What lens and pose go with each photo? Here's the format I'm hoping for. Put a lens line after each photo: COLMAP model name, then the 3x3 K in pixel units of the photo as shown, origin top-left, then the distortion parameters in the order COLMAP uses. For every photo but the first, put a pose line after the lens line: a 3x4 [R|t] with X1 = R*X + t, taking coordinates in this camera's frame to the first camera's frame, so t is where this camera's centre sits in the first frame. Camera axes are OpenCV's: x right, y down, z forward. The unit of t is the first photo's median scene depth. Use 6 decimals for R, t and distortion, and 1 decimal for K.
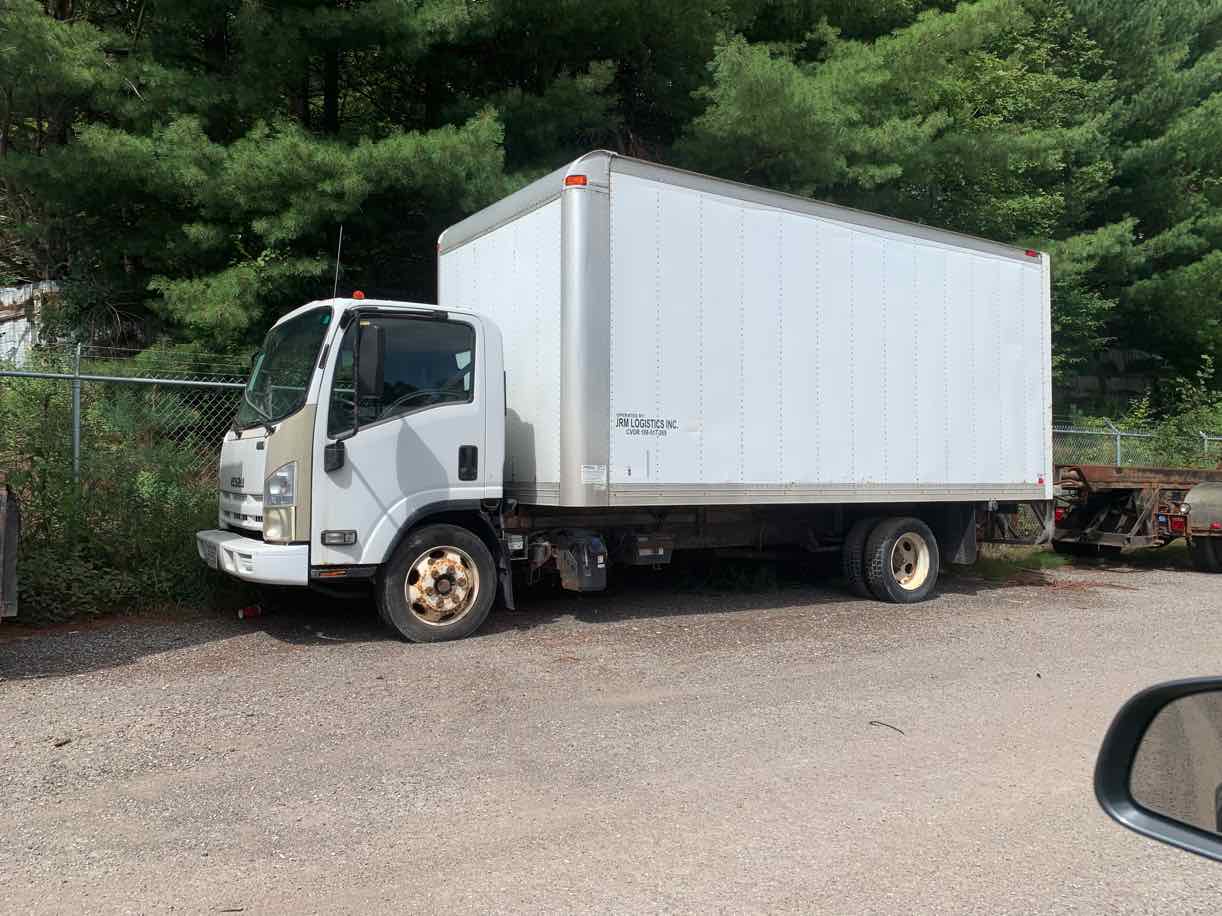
lens RADIAL K [[922.3, 0, 611.0], [0, 922.3, 458.0], [0, 0, 1]] dist [0.042549, -0.000907]
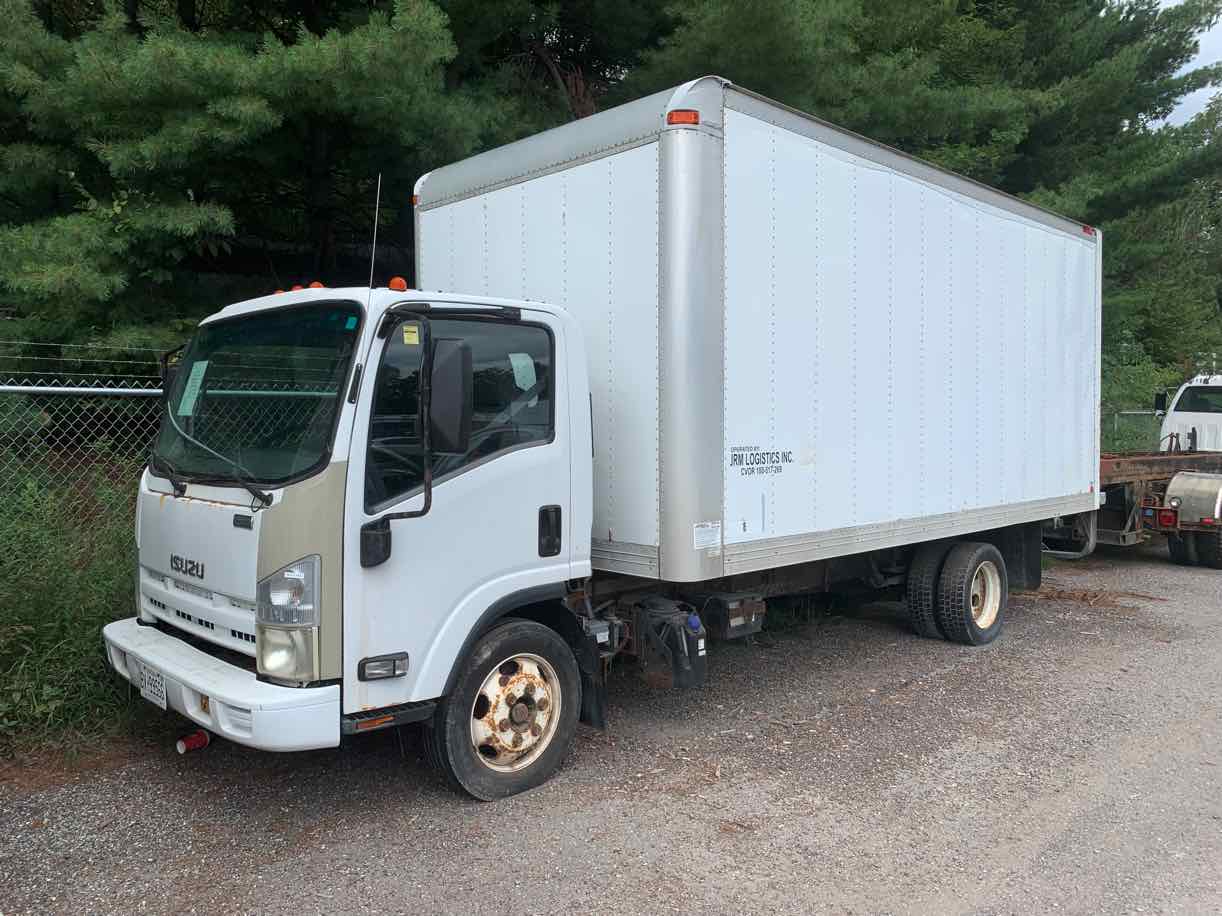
lens RADIAL K [[943.4, 0, 611.0], [0, 943.4, 458.0], [0, 0, 1]] dist [0.003454, -0.000454]
pose [[0.982010, -0.012866, 0.188391, -0.239318], [0.001958, 0.998316, 0.057970, -0.088246], [-0.188820, -0.056558, 0.980382, 0.309502]]
